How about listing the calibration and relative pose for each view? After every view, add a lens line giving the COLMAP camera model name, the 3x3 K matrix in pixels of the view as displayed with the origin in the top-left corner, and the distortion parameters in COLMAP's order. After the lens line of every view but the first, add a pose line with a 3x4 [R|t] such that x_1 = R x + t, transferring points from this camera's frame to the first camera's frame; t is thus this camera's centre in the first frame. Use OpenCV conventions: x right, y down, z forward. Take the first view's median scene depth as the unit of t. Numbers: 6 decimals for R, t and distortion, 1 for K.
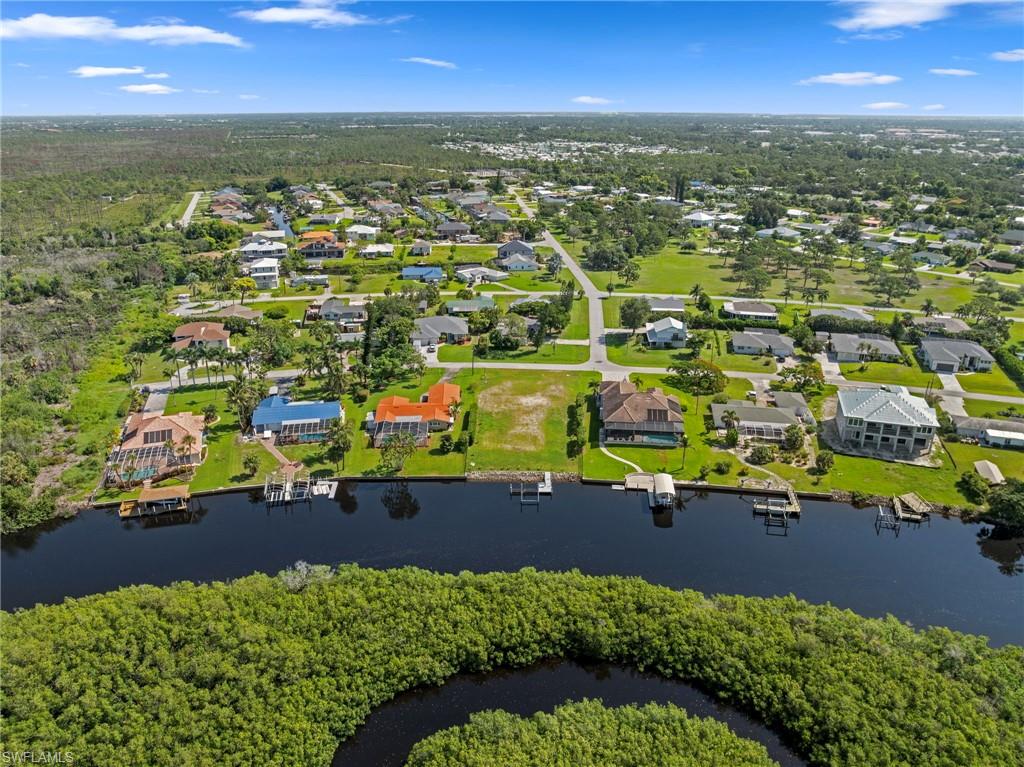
lens RADIAL K [[705.1, 0, 509.3], [0, 705.1, 389.6], [0, 0, 1]] dist [-0.048796, 0.006443]
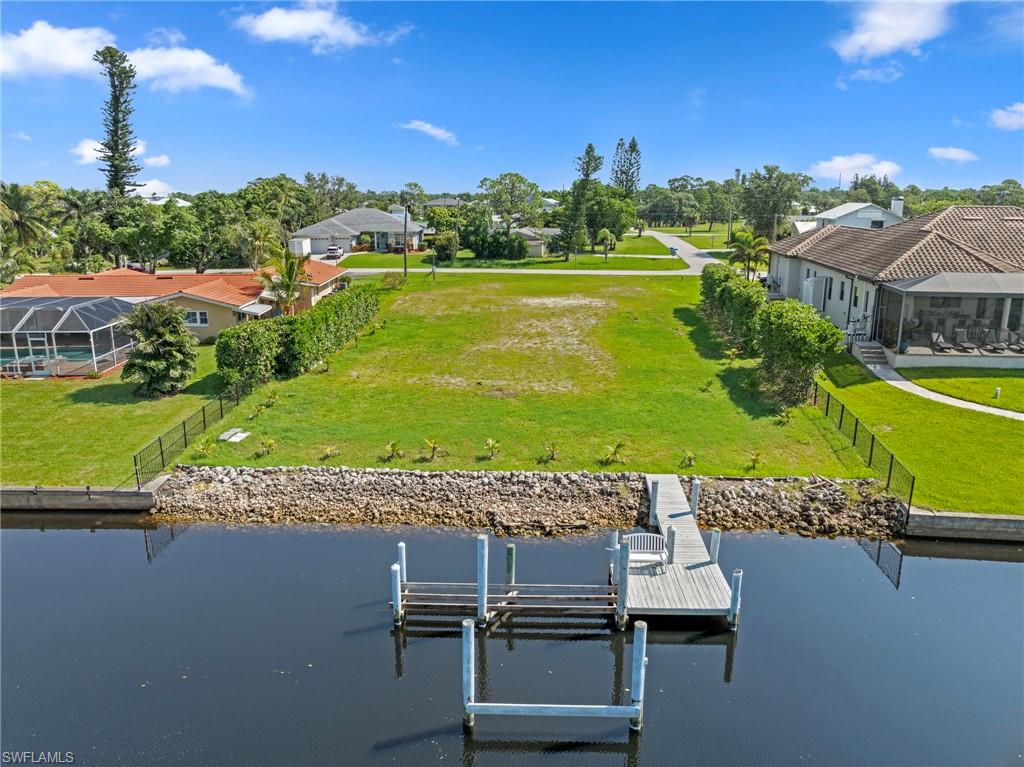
lens RADIAL K [[705.1, 0, 510.3], [0, 705.1, 382.3], [0, 0, 1]] dist [-0.048796, 0.006443]
pose [[0.999588, 0.004667, -0.028310, 0.022529], [-0.008317, 0.991452, -0.130209, 0.110138], [0.027460, 0.130391, 0.991082, 0.785177]]
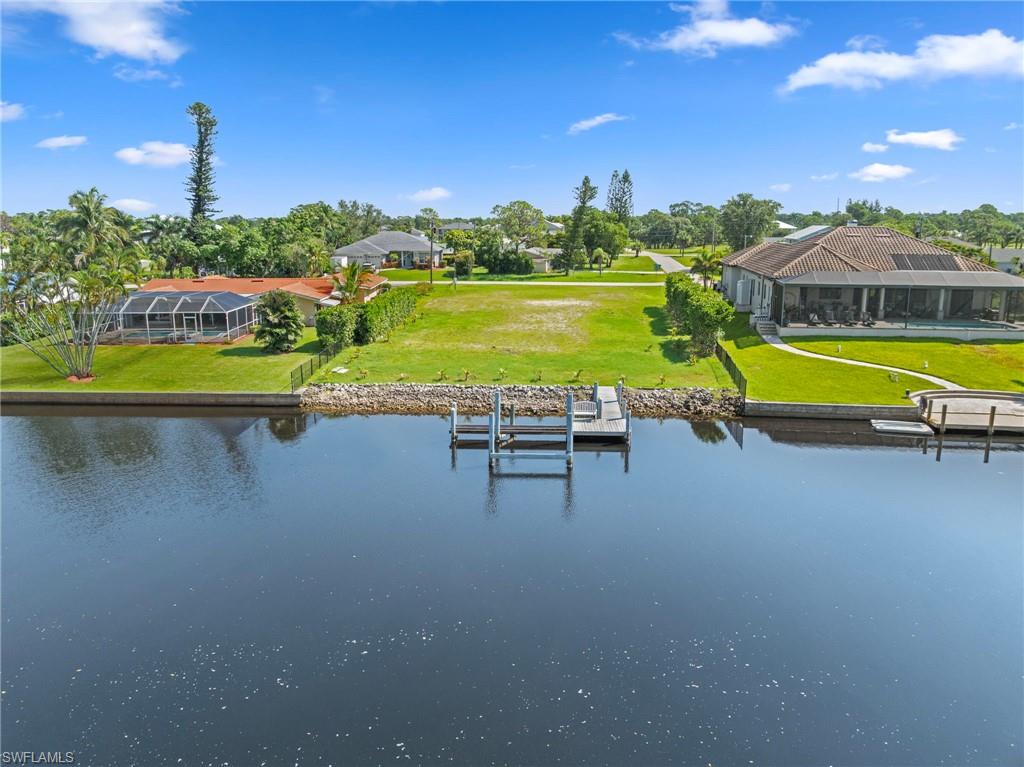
lens RADIAL K [[705.1, 0, 507.2], [0, 705.1, 385.4], [0, 0, 1]] dist [-0.048796, 0.006443]
pose [[0.998853, 0.006505, -0.047446, 0.027992], [-0.013961, 0.987253, -0.158544, 0.149780], [0.045810, 0.159025, 0.986211, 0.689040]]
